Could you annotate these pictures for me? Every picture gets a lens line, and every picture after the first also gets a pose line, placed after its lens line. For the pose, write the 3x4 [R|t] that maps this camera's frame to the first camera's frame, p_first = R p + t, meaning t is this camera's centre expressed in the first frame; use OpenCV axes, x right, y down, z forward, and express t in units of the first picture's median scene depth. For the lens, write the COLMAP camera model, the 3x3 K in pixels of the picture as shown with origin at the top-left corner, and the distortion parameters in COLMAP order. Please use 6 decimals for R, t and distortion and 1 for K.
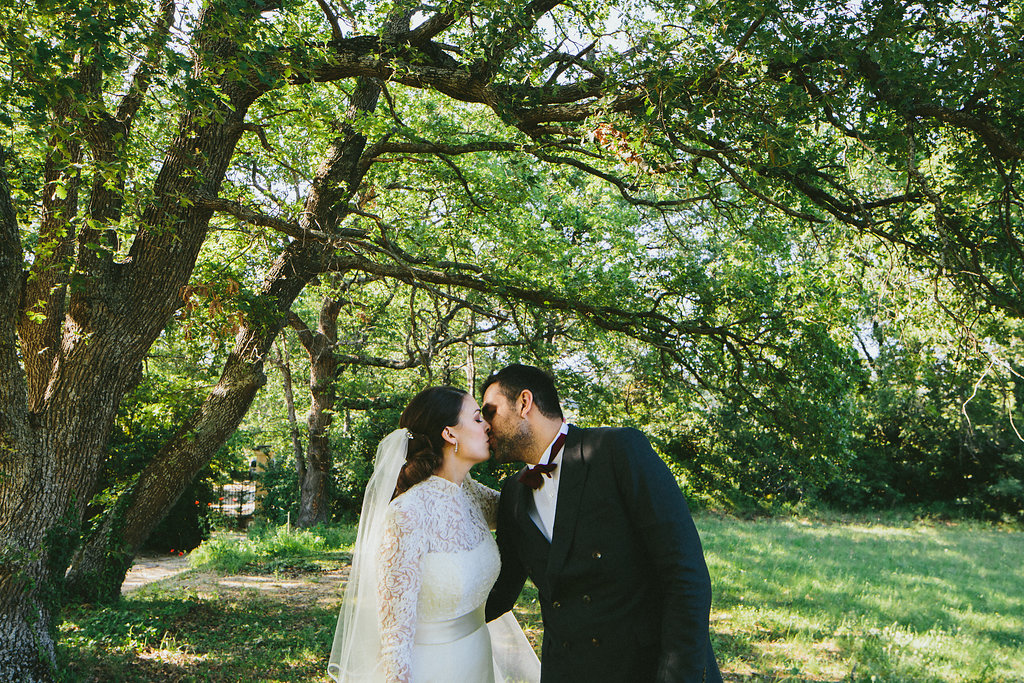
lens RADIAL K [[735.0, 0, 543.3], [0, 735.0, 349.7], [0, 0, 1]] dist [-0.008246, -0.000751]
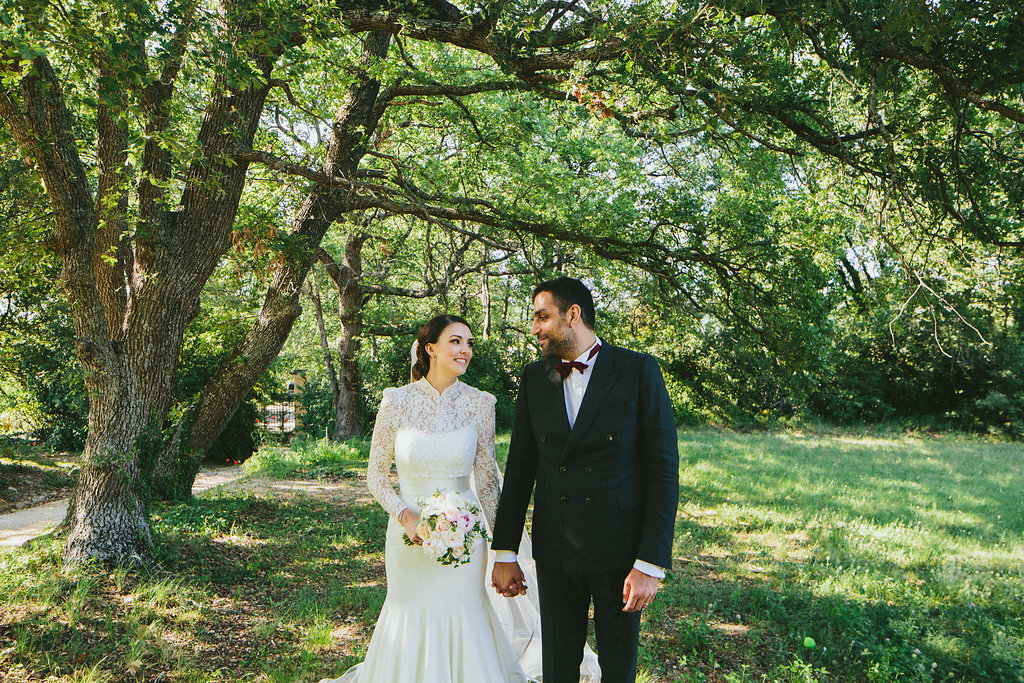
lens RADIAL K [[688.6, 0, 515.0], [0, 688.6, 366.4], [0, 0, 1]] dist [-0.008390, -0.002697]
pose [[0.998265, -0.011253, -0.057800, 0.006498], [0.018574, 0.991635, 0.127730, -0.001597], [0.055880, -0.128582, 0.990123, -0.026587]]
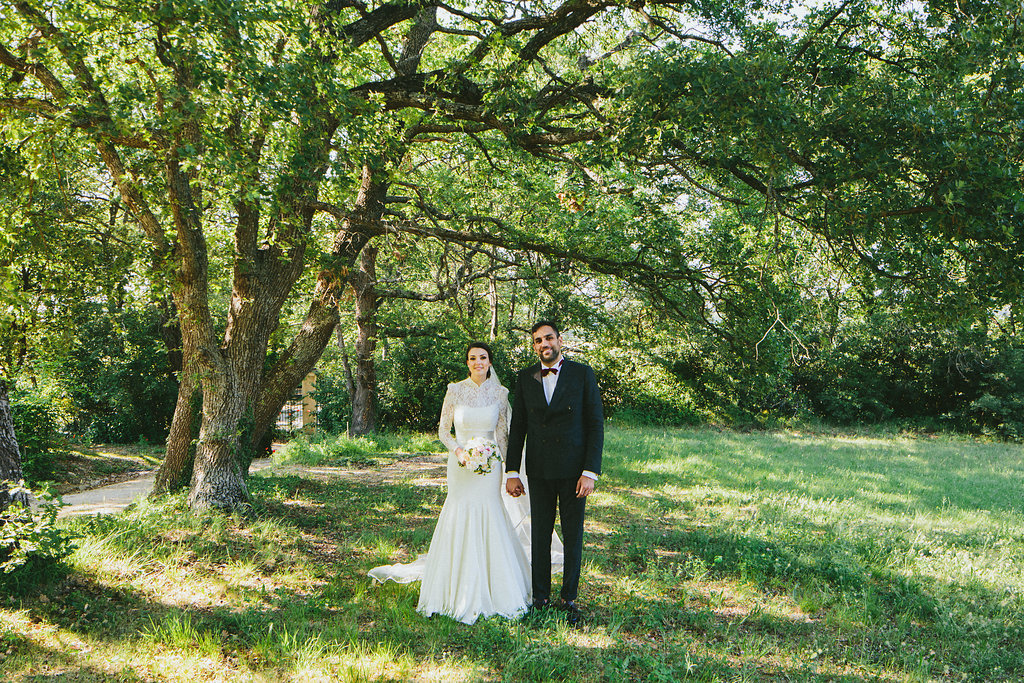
lens RADIAL K [[688.6, 0, 515.0], [0, 688.6, 366.4], [0, 0, 1]] dist [-0.008390, -0.002697]
pose [[0.997712, -0.005521, -0.067375, 0.015311], [0.014137, 0.991662, 0.128088, -0.019716], [0.066106, -0.128747, 0.989472, -0.151411]]
